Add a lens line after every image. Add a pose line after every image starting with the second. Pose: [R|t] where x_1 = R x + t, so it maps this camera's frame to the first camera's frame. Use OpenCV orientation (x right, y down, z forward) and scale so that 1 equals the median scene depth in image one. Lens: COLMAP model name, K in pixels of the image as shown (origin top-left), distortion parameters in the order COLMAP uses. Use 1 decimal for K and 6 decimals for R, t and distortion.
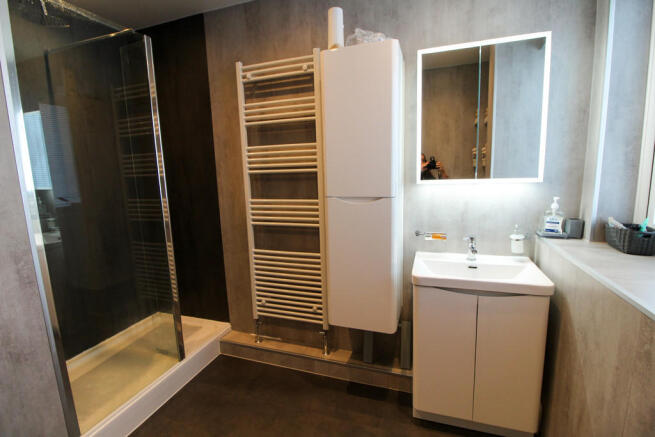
lens RADIAL K [[301.9, 0, 327.5], [0, 301.9, 218.5], [0, 0, 1]] dist [0.002907, -0.011686]
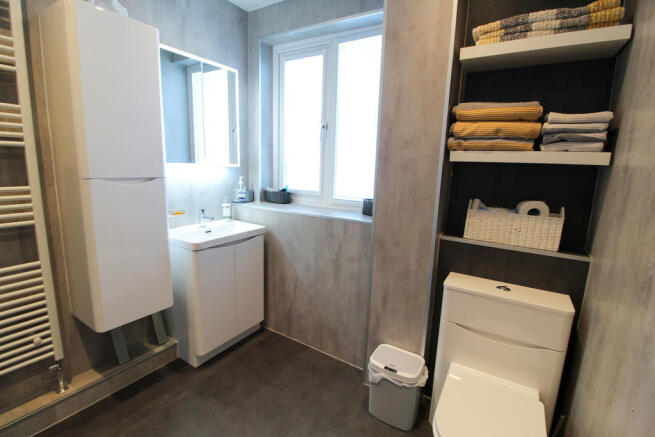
lens RADIAL K [[301.9, 0, 327.5], [0, 301.9, 218.5], [0, 0, 1]] dist [0.002907, -0.011686]
pose [[0.236325, -0.138364, 0.961772, -0.661883], [0.113168, 0.986993, 0.114184, 0.014945], [-0.965062, 0.081857, 0.248909, 0.179507]]
